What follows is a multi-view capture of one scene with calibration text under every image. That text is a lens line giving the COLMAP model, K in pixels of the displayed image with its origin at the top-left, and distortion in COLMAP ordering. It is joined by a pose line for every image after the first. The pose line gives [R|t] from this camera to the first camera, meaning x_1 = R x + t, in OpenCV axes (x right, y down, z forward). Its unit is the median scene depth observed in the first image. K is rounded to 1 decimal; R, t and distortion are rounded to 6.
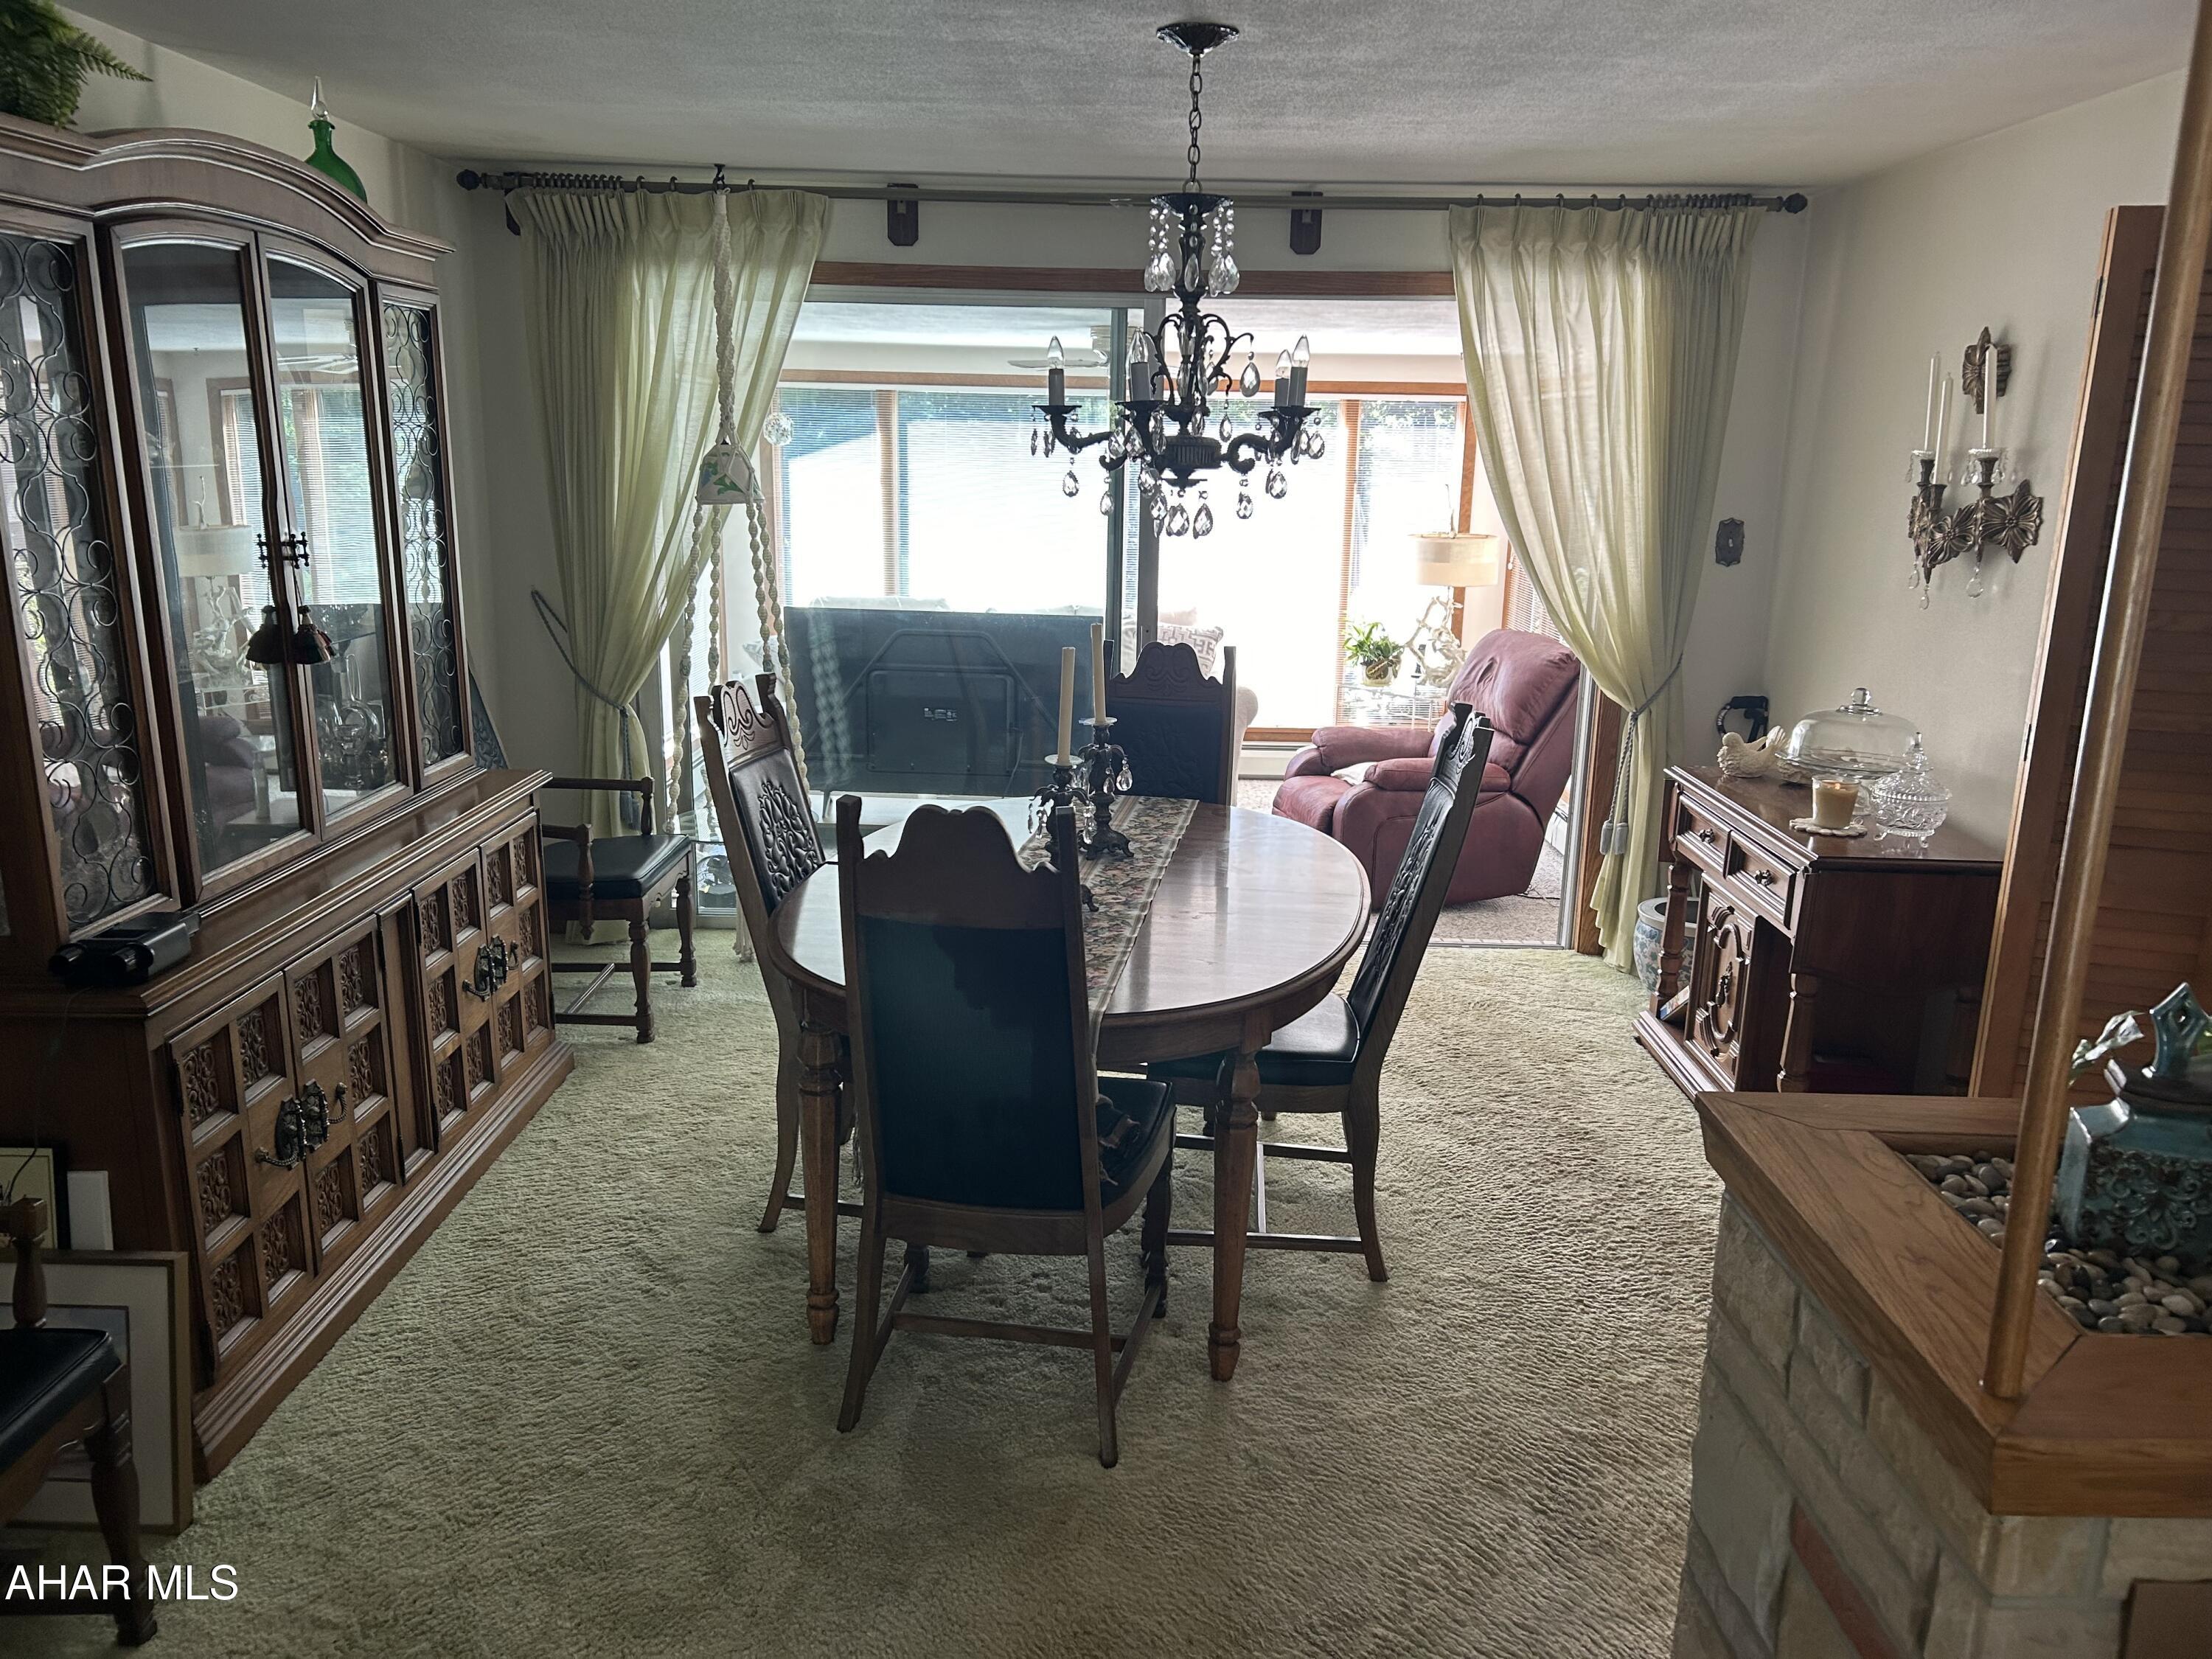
lens RADIAL K [[1664.2, 0, 1093.3], [0, 1664.2, 823.7], [0, 0, 1]] dist [0.032517, -0.025264]
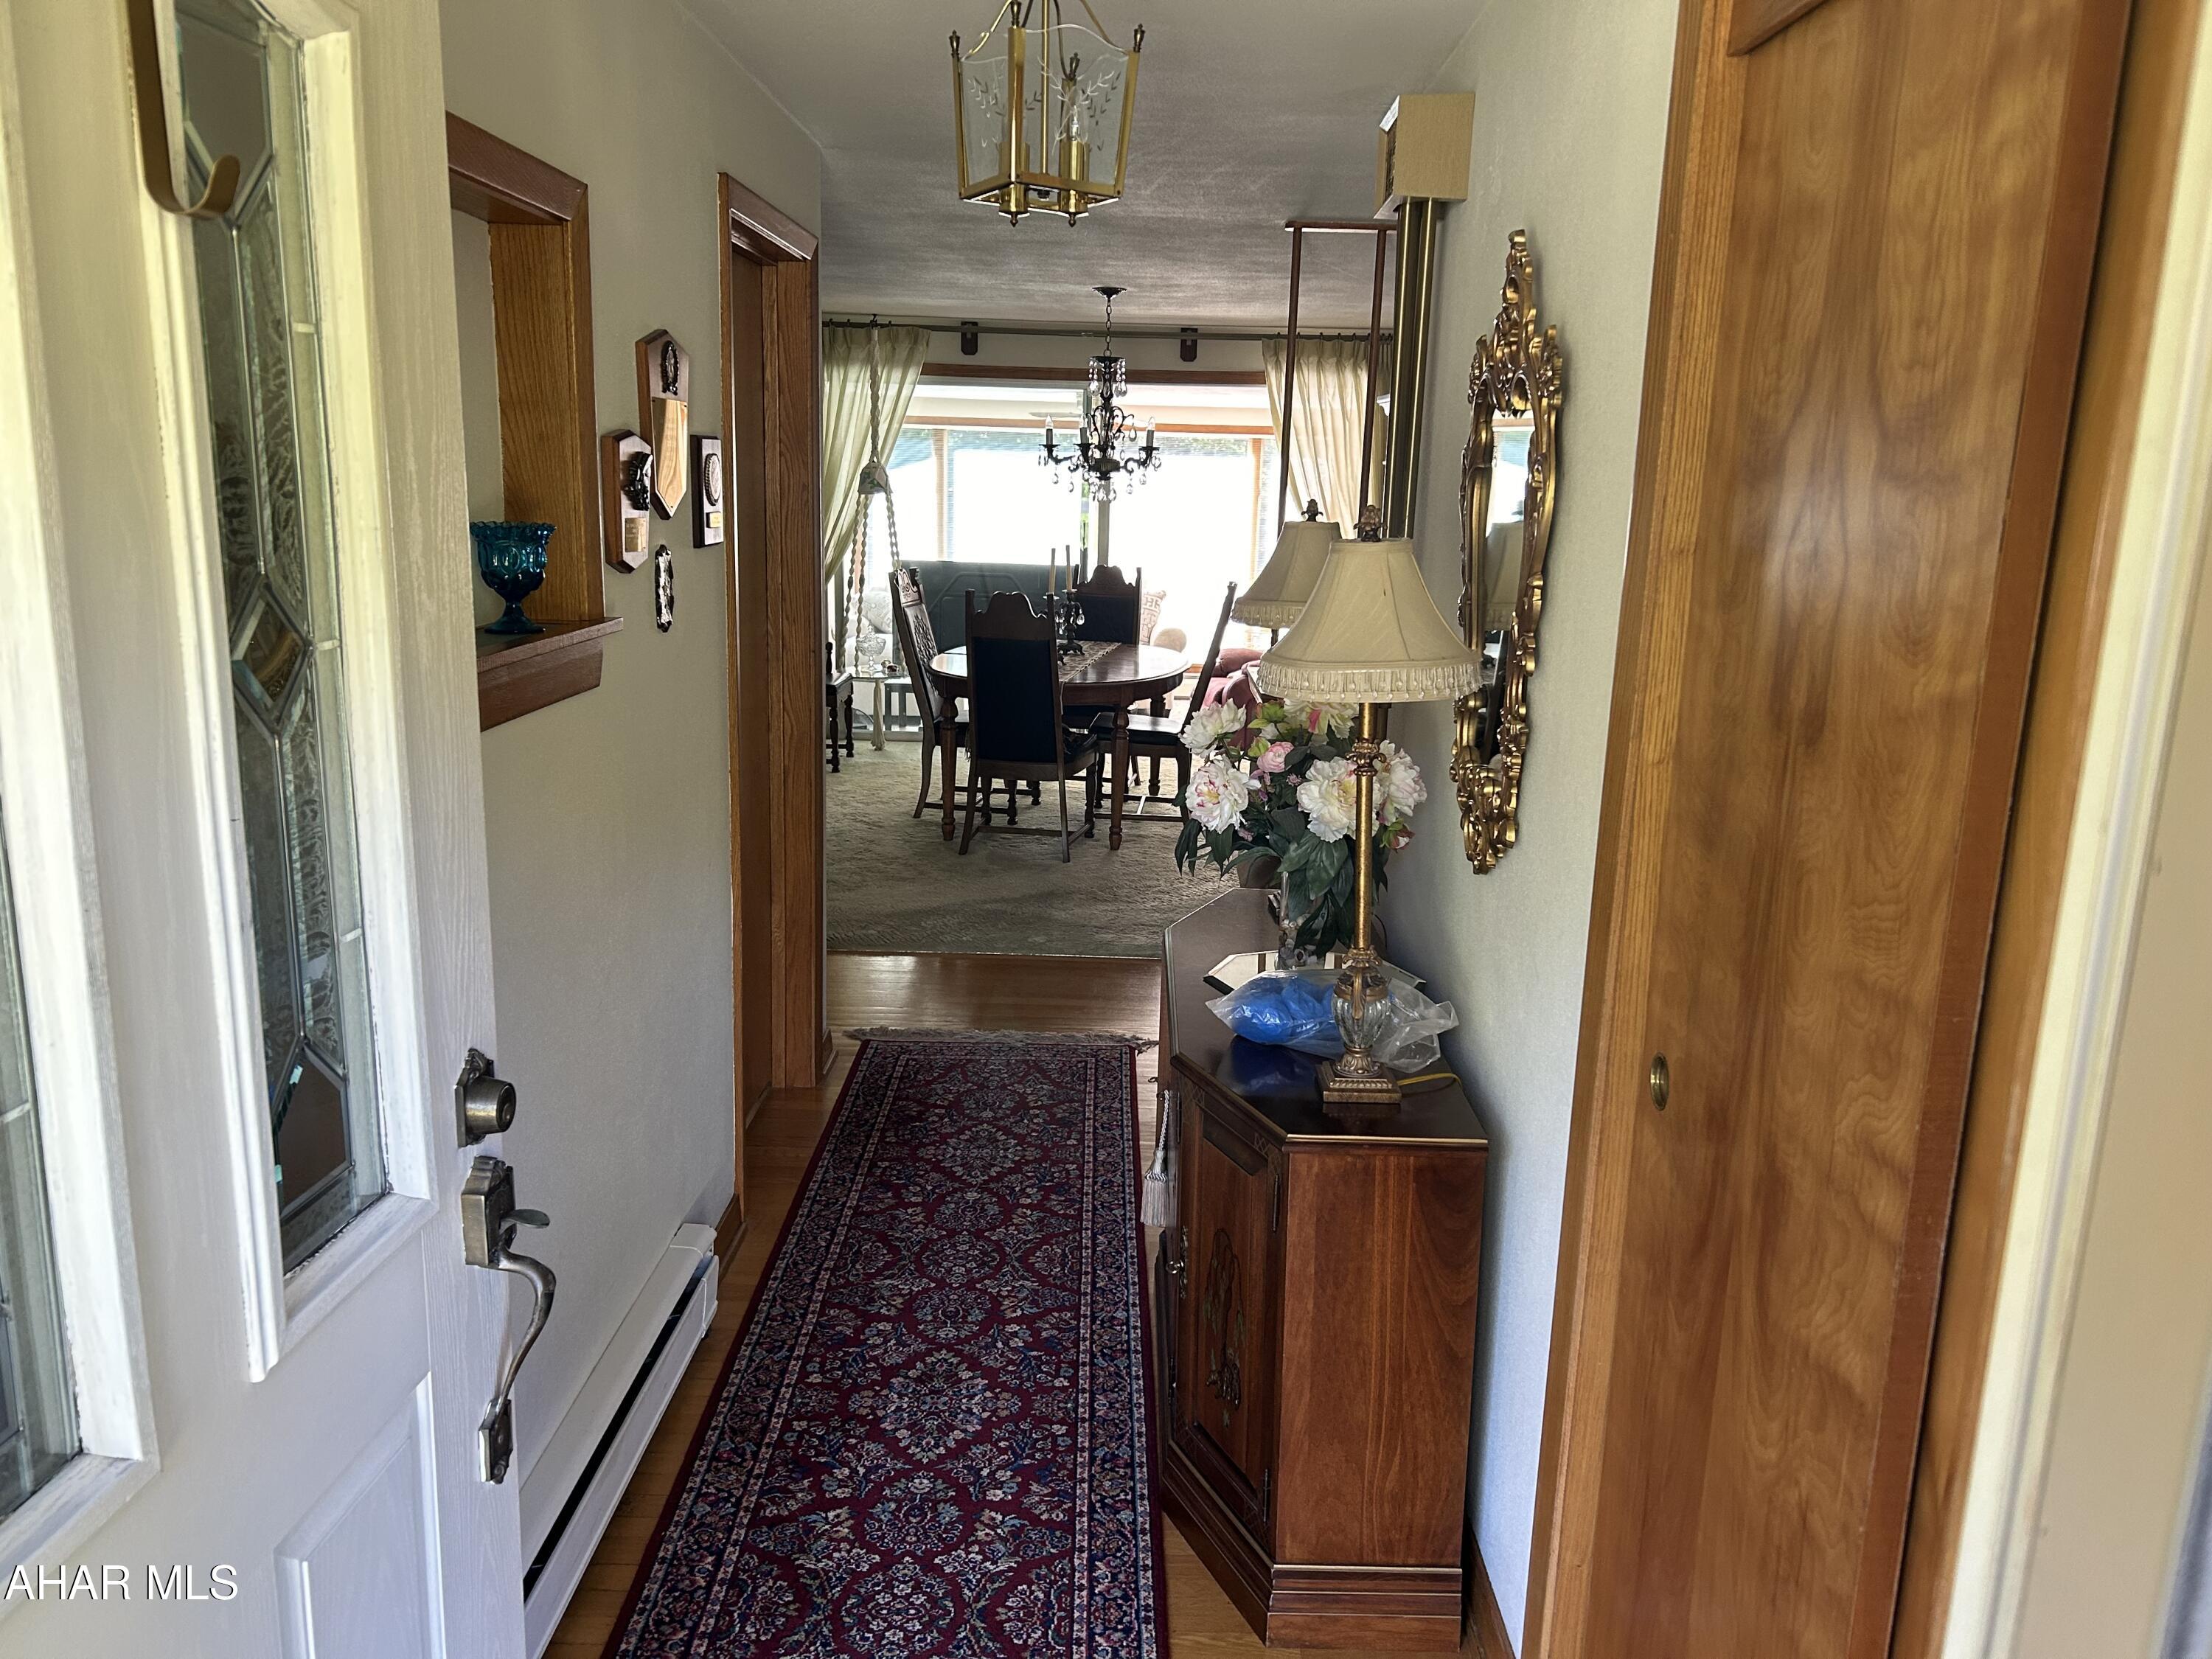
lens RADIAL K [[1664.2, 0, 1123.6], [0, 1664.2, 842.2], [0, 0, 1]] dist [0.032517, -0.025264]
pose [[0.999845, 0.005649, 0.016699, 0.029933], [-0.005563, 0.999971, -0.005229, 0.206360], [-0.016728, 0.005135, 0.999847, -0.865150]]
